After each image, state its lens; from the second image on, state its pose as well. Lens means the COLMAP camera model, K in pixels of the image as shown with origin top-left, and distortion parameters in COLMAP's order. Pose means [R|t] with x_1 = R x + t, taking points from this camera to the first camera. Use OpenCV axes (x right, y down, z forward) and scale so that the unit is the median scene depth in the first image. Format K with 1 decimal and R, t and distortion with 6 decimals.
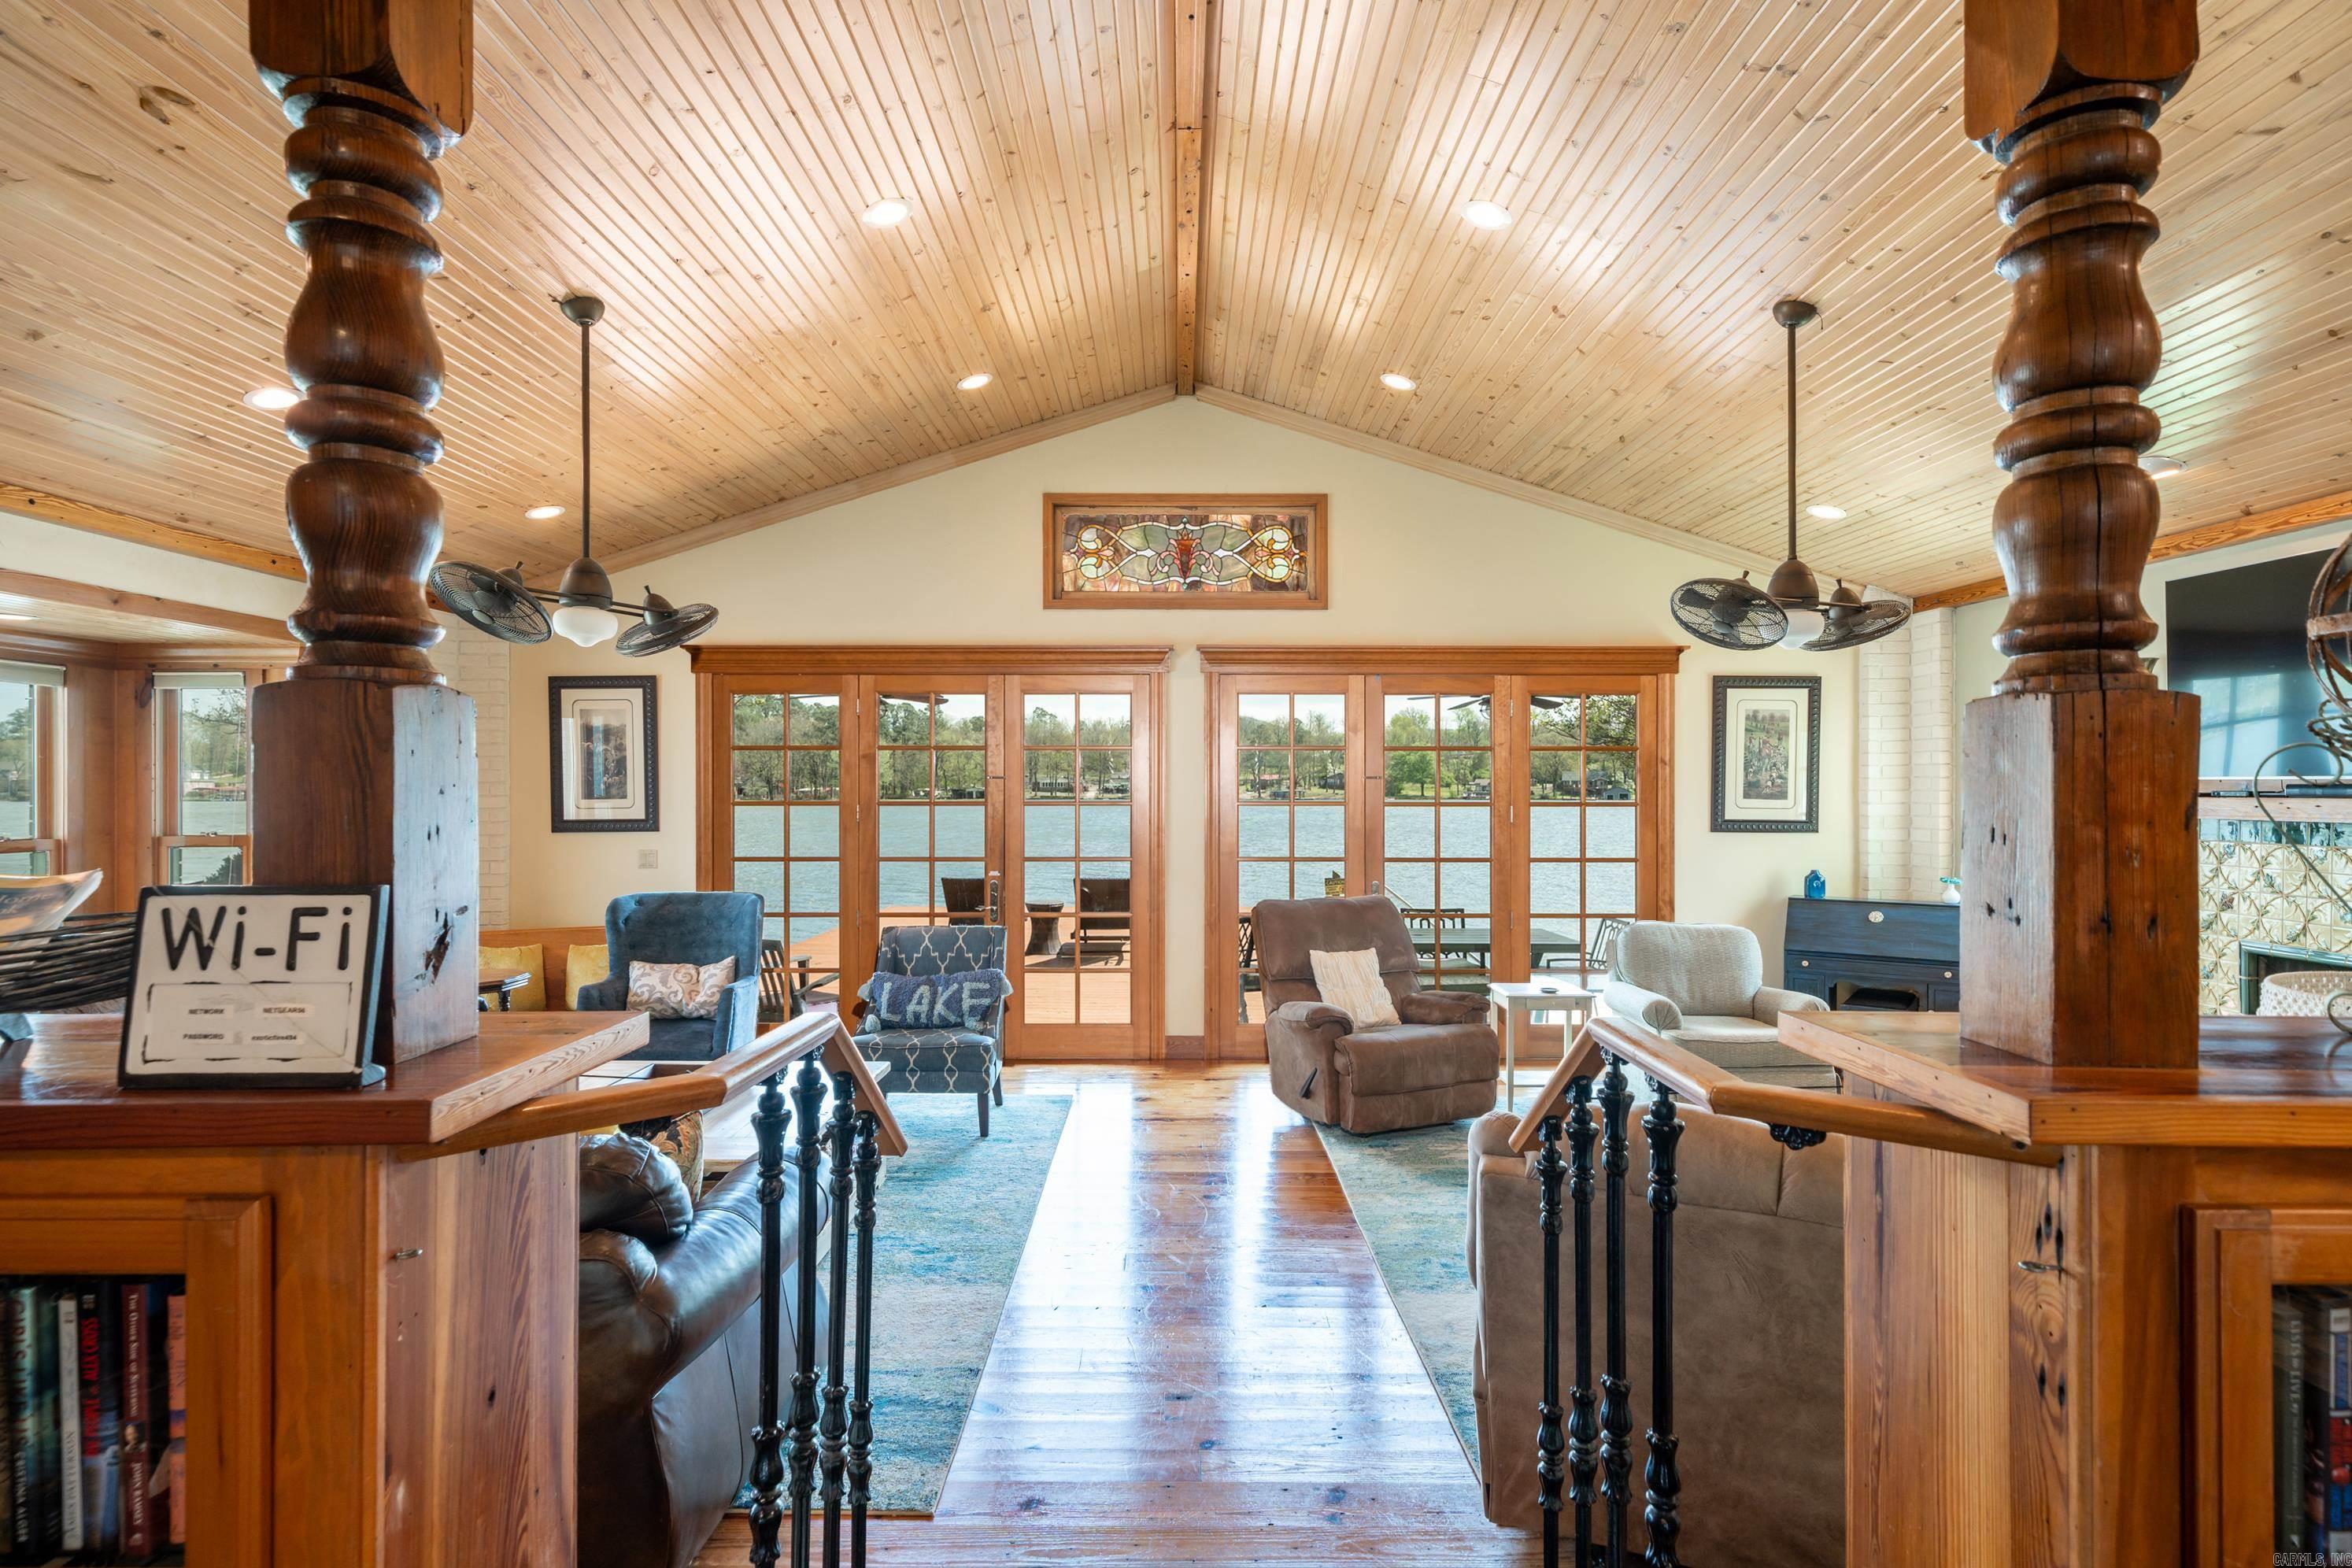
lens RADIAL K [[1176.0, 0, 1173.1], [0, 1176.0, 784.0], [0, 0, 1]] dist [0.001114, -0.000106]
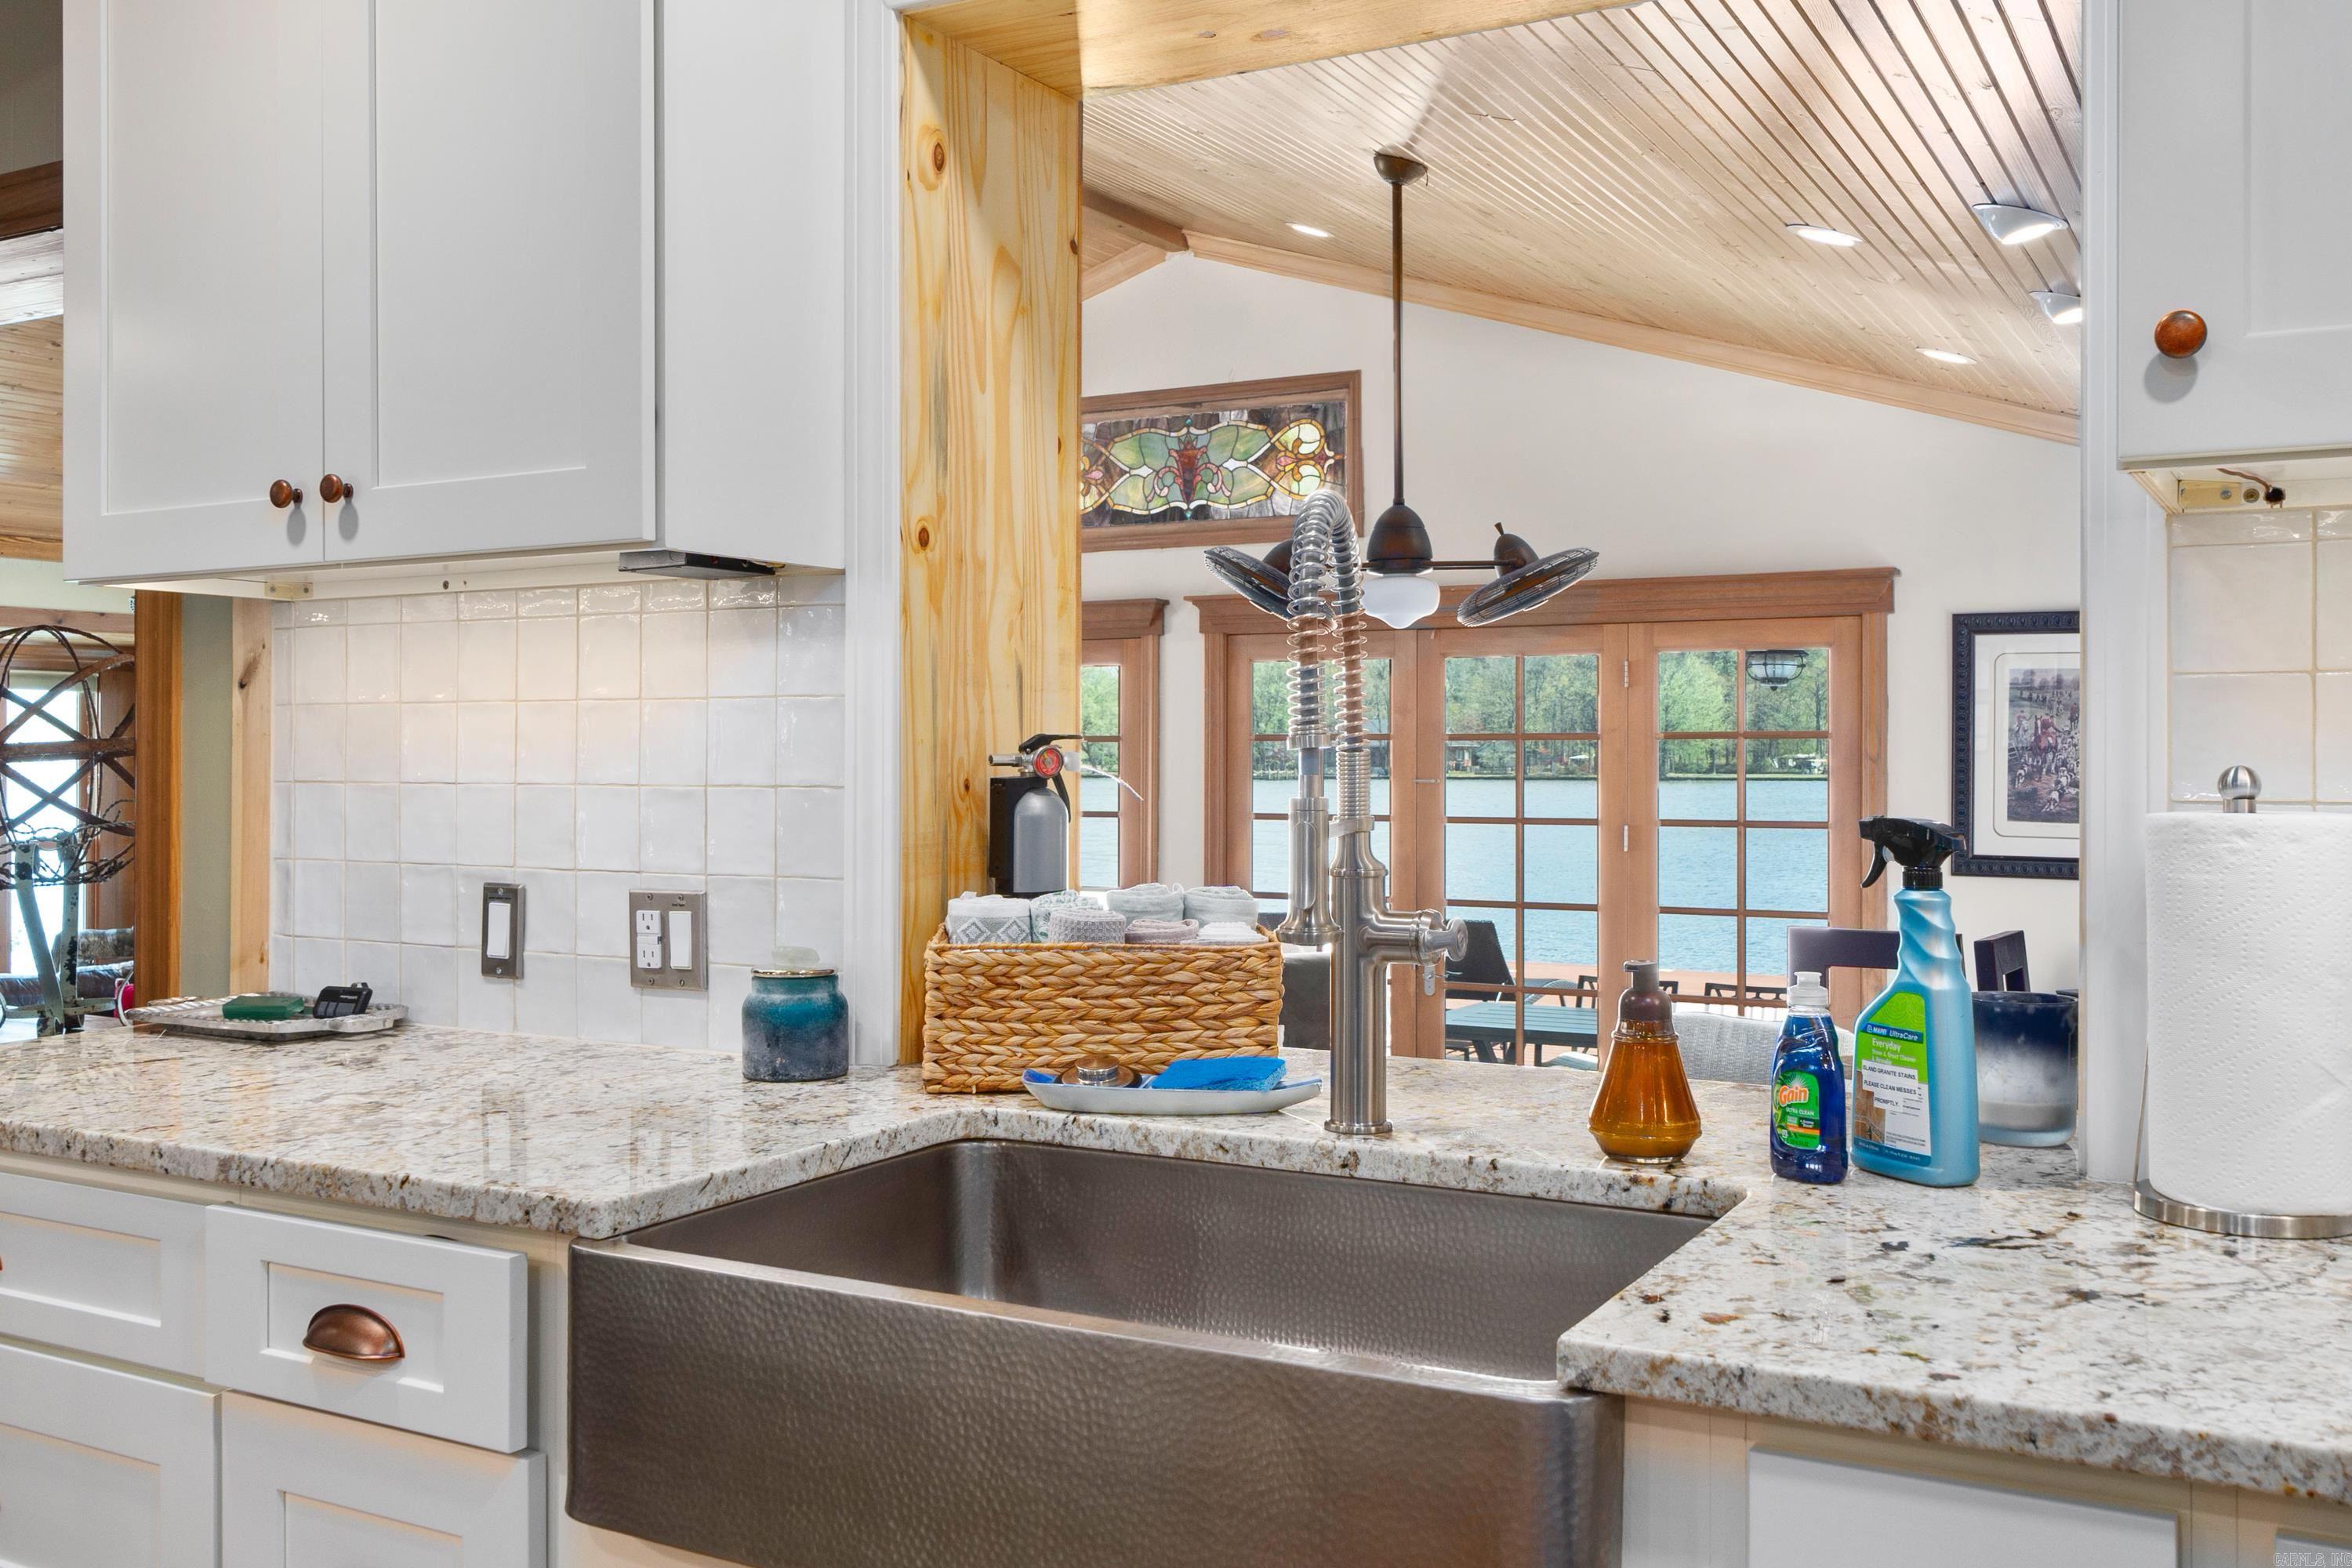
lens RADIAL K [[2068.5, 0, 1178.1], [0, 2068.5, 737.7], [0, 0, 1]] dist [0.009246, -0.010189]
pose [[0.874183, -0.004478, -0.485575, 0.622520], [0.002619, 0.999986, -0.004506, -0.025414], [0.485589, 0.002667, 0.874183, -0.111736]]
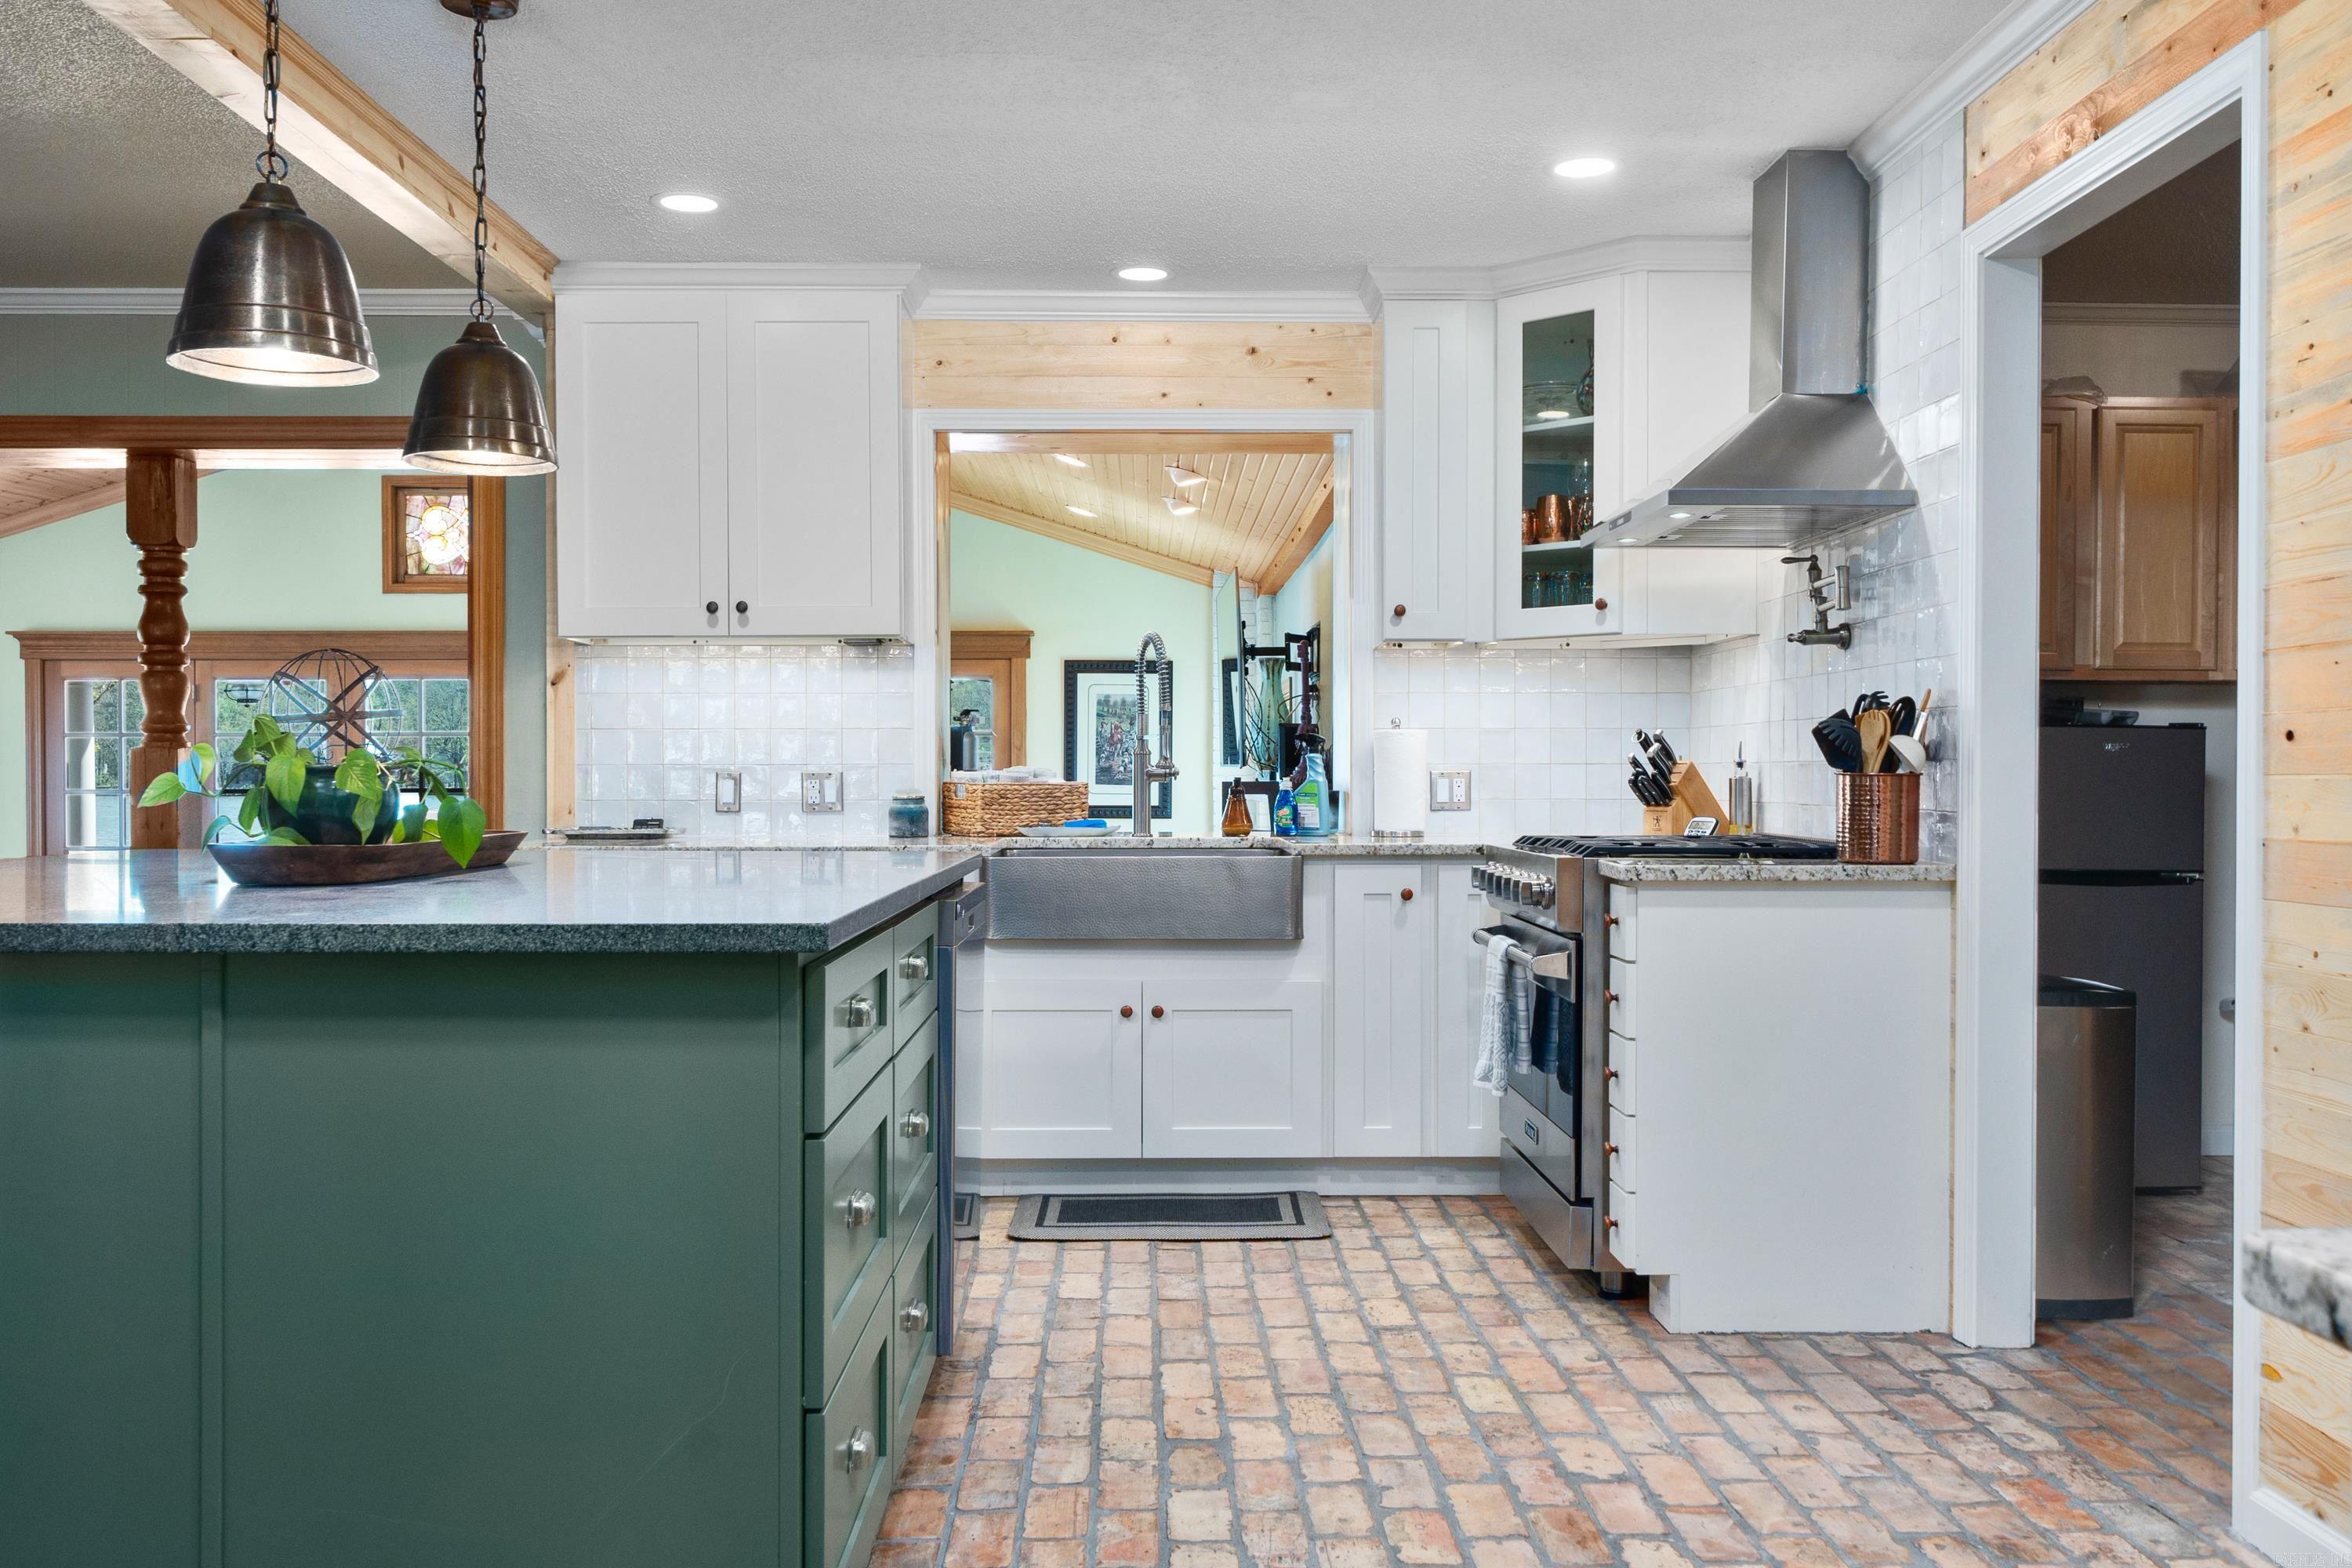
lens RADIAL K [[1919.6, 0, 1162.7], [0, 1919.6, 783.1], [0, 0, 1]] dist [0.001153, 0.003935]
pose [[0.999851, -0.003036, 0.016968, 0.511482], [0.002847, 0.999934, 0.011152, -0.006258], [-0.017001, -0.011102, 0.999794, -0.614471]]
